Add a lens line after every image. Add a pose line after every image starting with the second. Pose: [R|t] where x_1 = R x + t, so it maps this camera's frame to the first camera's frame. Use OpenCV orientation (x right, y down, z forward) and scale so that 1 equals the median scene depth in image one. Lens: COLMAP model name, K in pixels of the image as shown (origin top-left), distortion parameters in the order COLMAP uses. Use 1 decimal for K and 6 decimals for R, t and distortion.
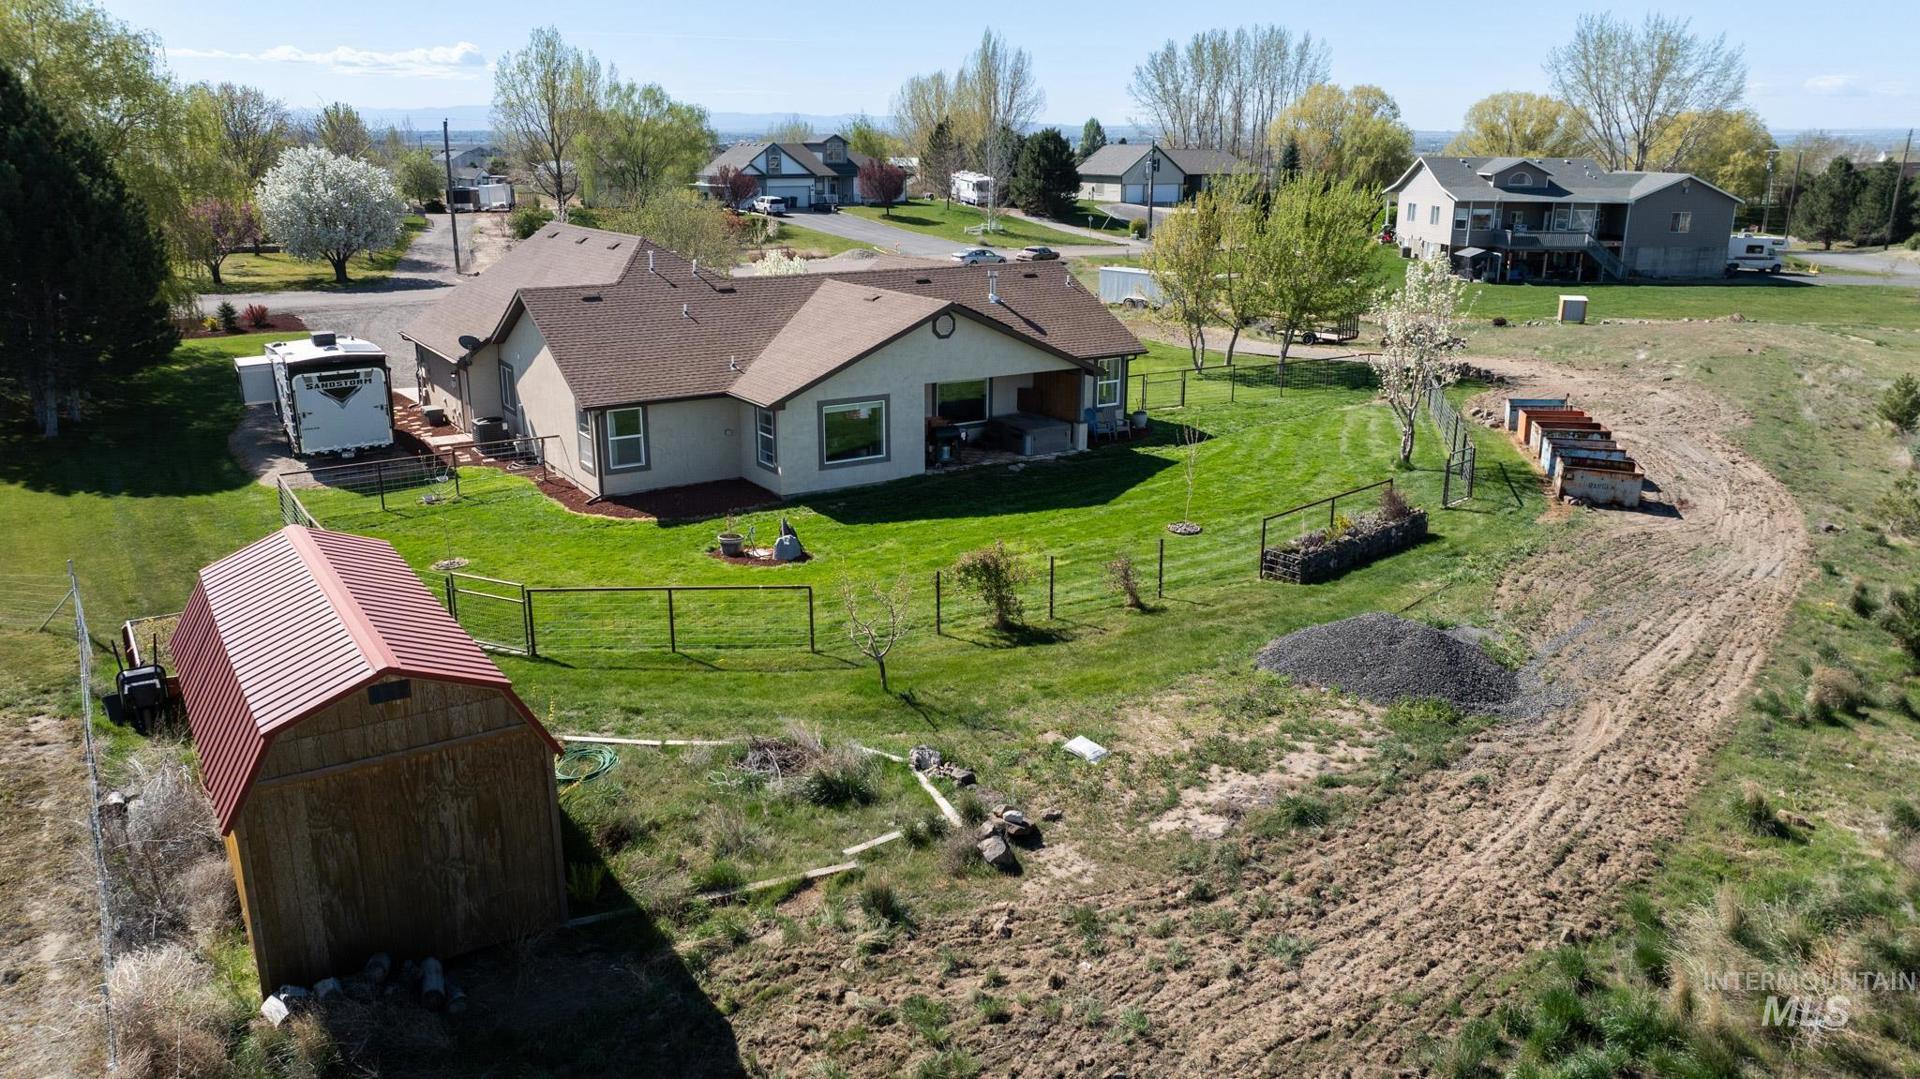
lens RADIAL K [[1348.4, 0, 960.0], [0, 1348.4, 539.5], [0, 0, 1]] dist [-0.062778, 0.071973]
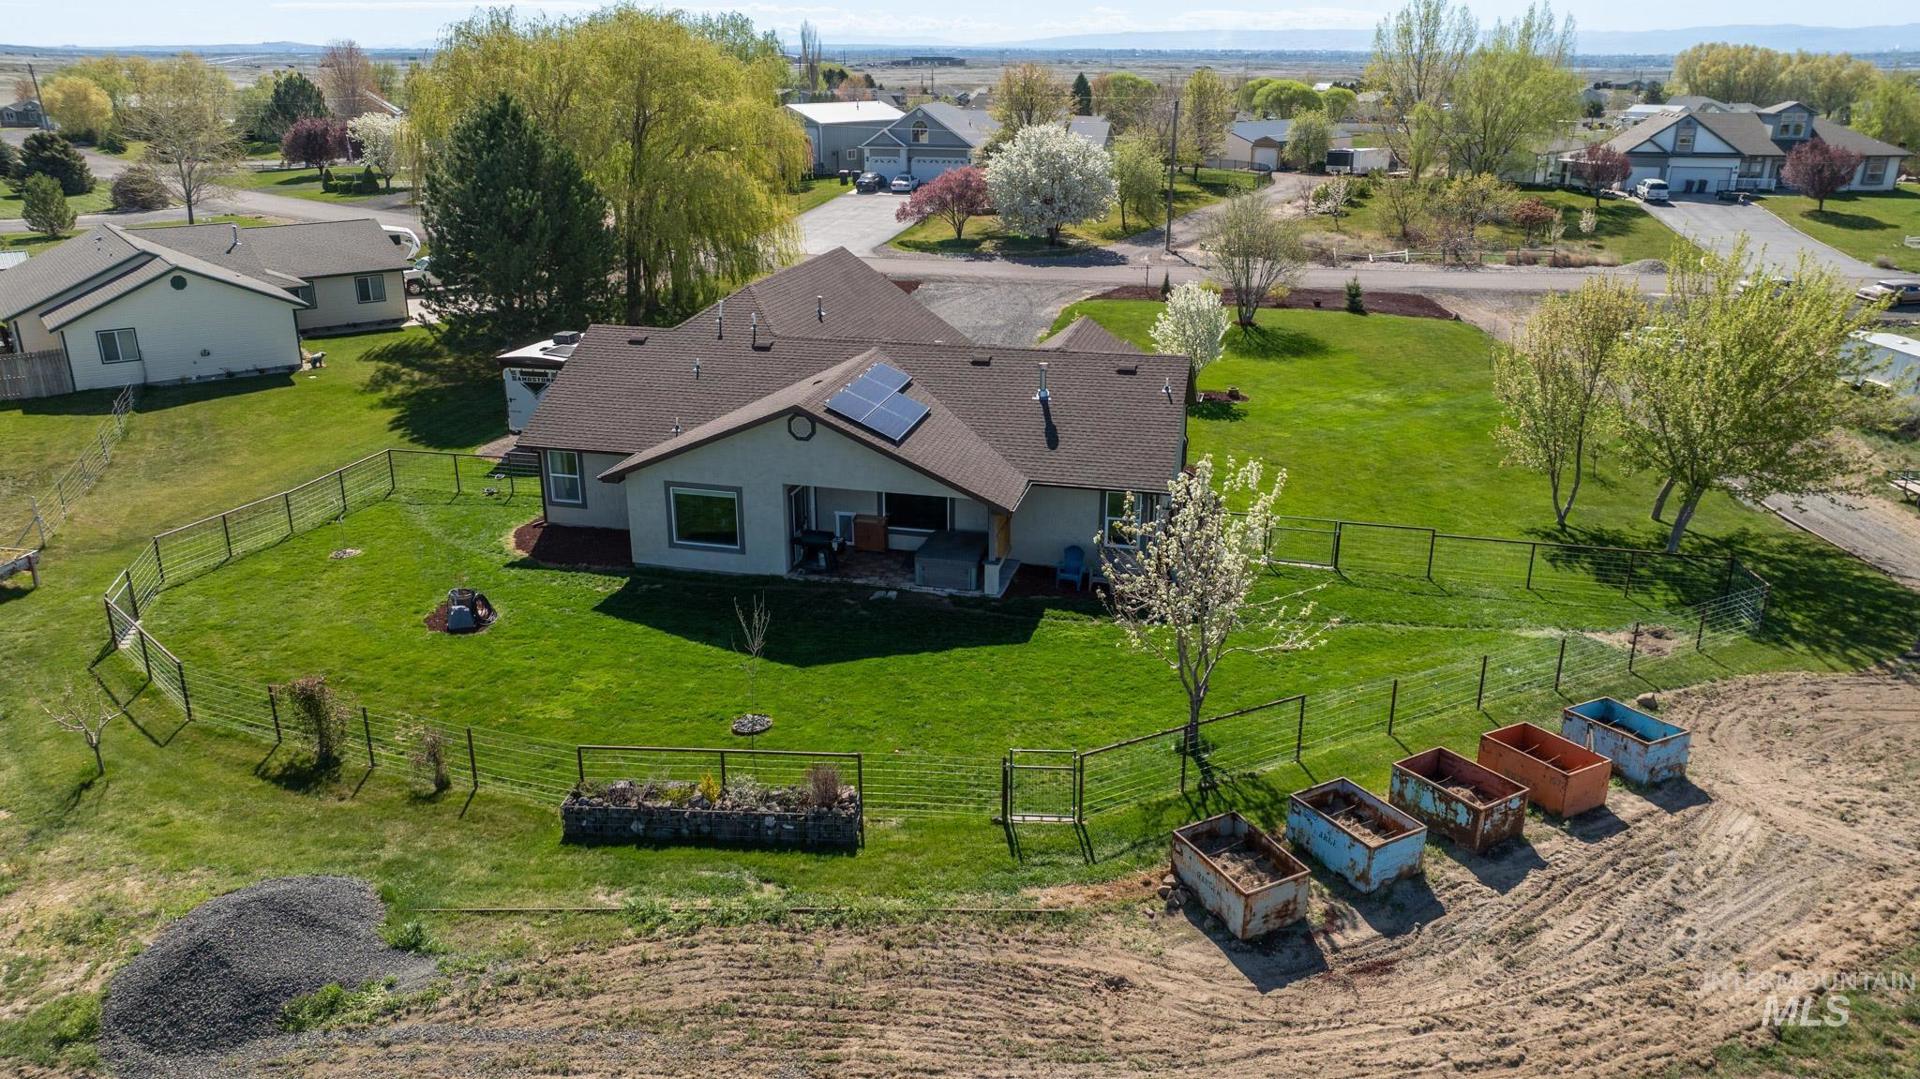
lens RADIAL K [[1348.4, 0, 960.0], [0, 1348.4, 539.5], [0, 0, 1]] dist [-0.062778, 0.071973]
pose [[0.682960, 0.240418, -0.689757, 0.696495], [-0.204408, 0.969460, 0.135515, -0.225375], [0.701273, 0.048441, 0.711246, 0.418034]]
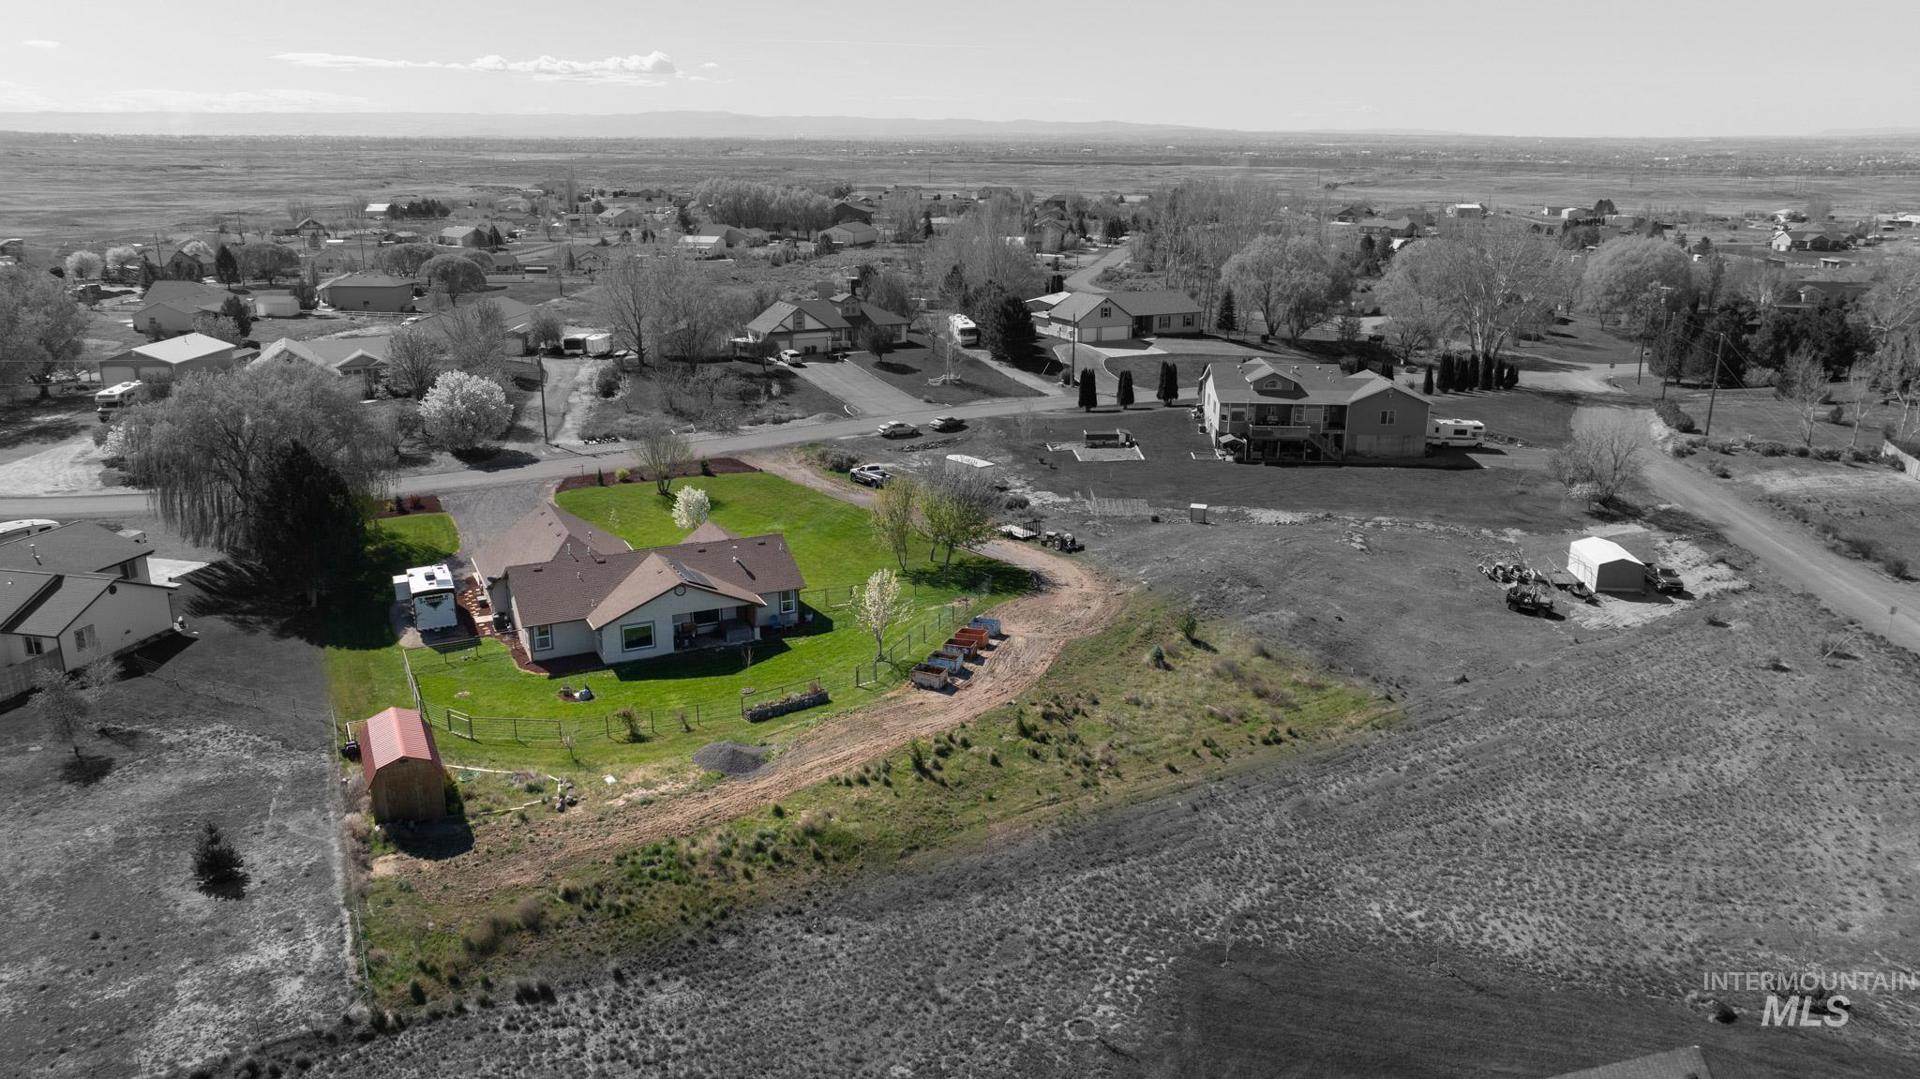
lens RADIAL K [[1348.4, 0, 960.0], [0, 1348.4, 539.5], [0, 0, 1]] dist [-0.062778, 0.071973]
pose [[0.992210, 0.032145, -0.120357, 0.723008], [-0.032489, 0.999472, -0.000897, -0.254611], [0.120264, 0.004800, 0.992730, -1.203809]]
